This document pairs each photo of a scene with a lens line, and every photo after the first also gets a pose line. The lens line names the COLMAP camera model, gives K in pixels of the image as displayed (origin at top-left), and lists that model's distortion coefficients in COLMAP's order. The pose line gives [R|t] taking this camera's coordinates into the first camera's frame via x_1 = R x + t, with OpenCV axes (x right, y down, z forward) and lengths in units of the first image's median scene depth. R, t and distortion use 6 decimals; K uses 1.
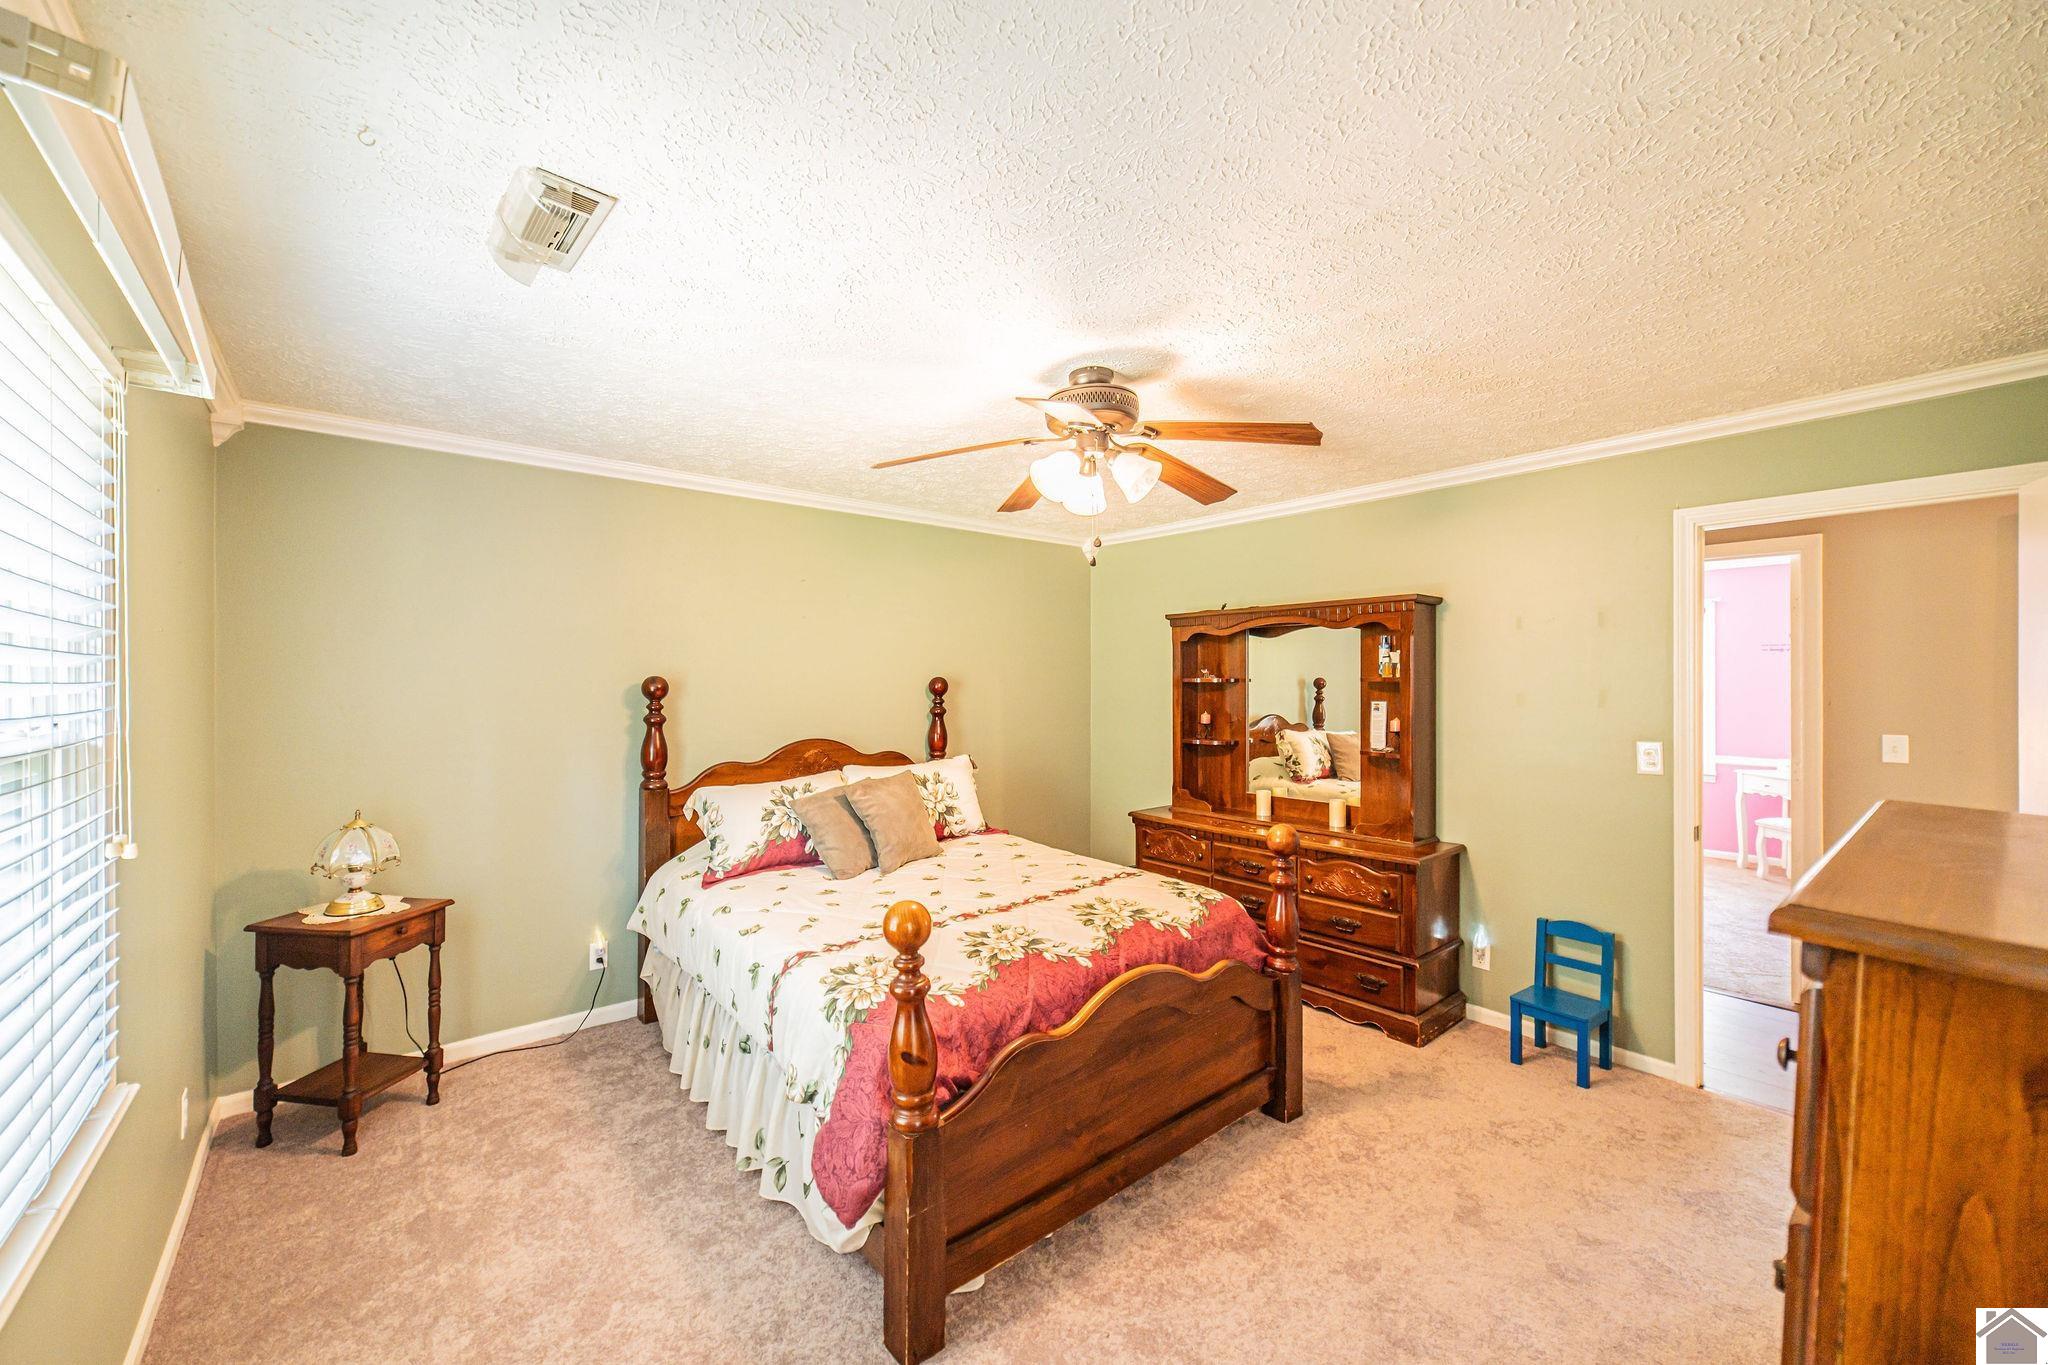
lens RADIAL K [[790.5, 0, 995.4], [0, 790.5, 687.6], [0, 0, 1]] dist [-0.000698, 0.000828]
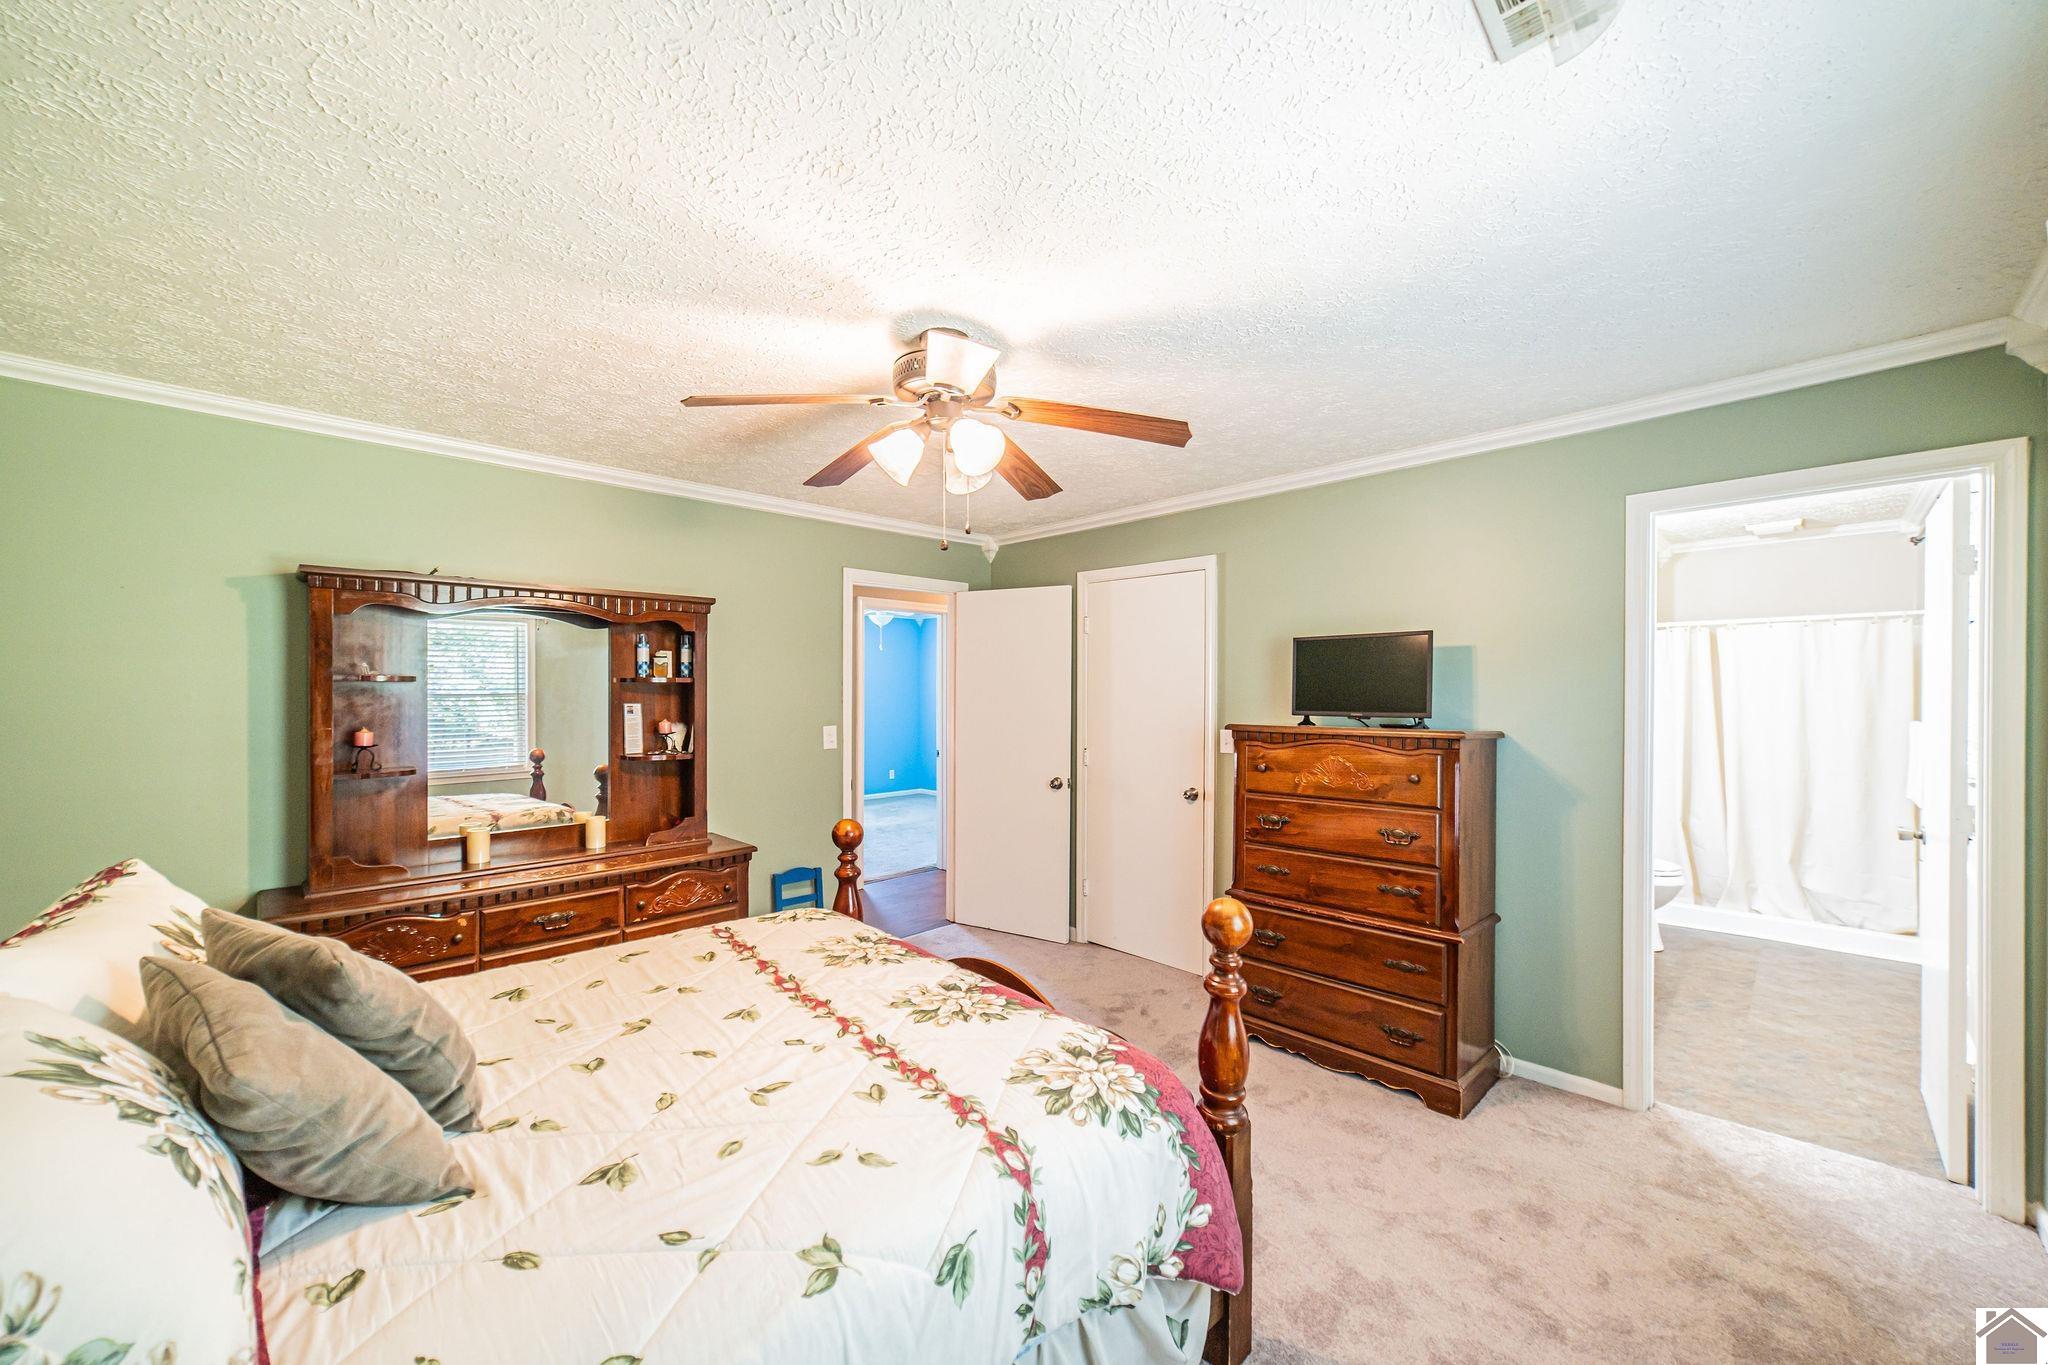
lens RADIAL K [[790.5, 0, 1021.4], [0, 790.5, 690.7], [0, 0, 1]] dist [-0.000698, 0.000828]
pose [[-0.104441, 0.000472, 0.994531, -0.629439], [0.007977, 0.999968, 0.000363, 0.006719], [-0.994499, 0.007972, -0.104442, 0.805406]]
